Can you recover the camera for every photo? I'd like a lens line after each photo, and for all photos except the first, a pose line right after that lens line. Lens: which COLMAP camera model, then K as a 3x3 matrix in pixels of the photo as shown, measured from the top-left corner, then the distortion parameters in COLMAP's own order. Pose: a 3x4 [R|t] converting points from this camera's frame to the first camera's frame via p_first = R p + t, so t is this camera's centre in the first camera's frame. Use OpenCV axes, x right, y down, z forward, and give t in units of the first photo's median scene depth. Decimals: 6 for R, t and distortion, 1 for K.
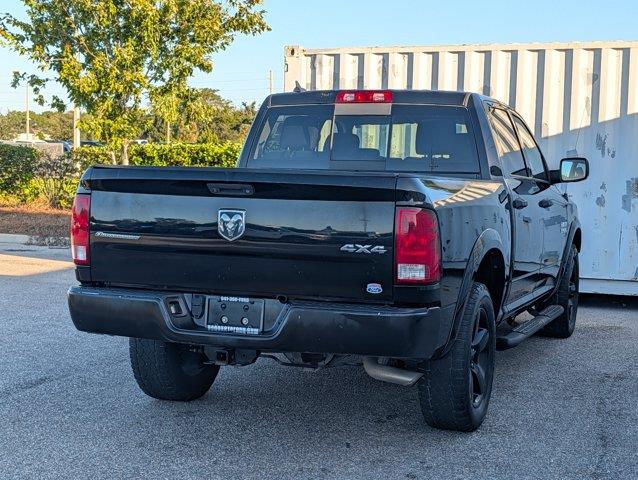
lens RADIAL K [[1157.8, 0, 319.0], [0, 1157.8, 240.0], [0, 0, 1]] dist [0.154095, -0.242312]
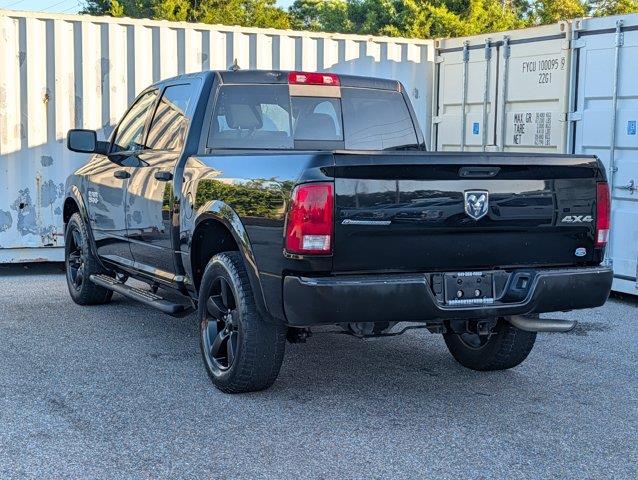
lens RADIAL K [[1157.8, 0, 319.0], [0, 1157.8, 240.0], [0, 0, 1]] dist [0.154095, -0.242312]
pose [[0.656844, -0.072840, 0.750500, -0.969782], [0.046697, 0.997342, 0.055928, -0.047154], [-0.752579, -0.001690, 0.658500, 0.391207]]
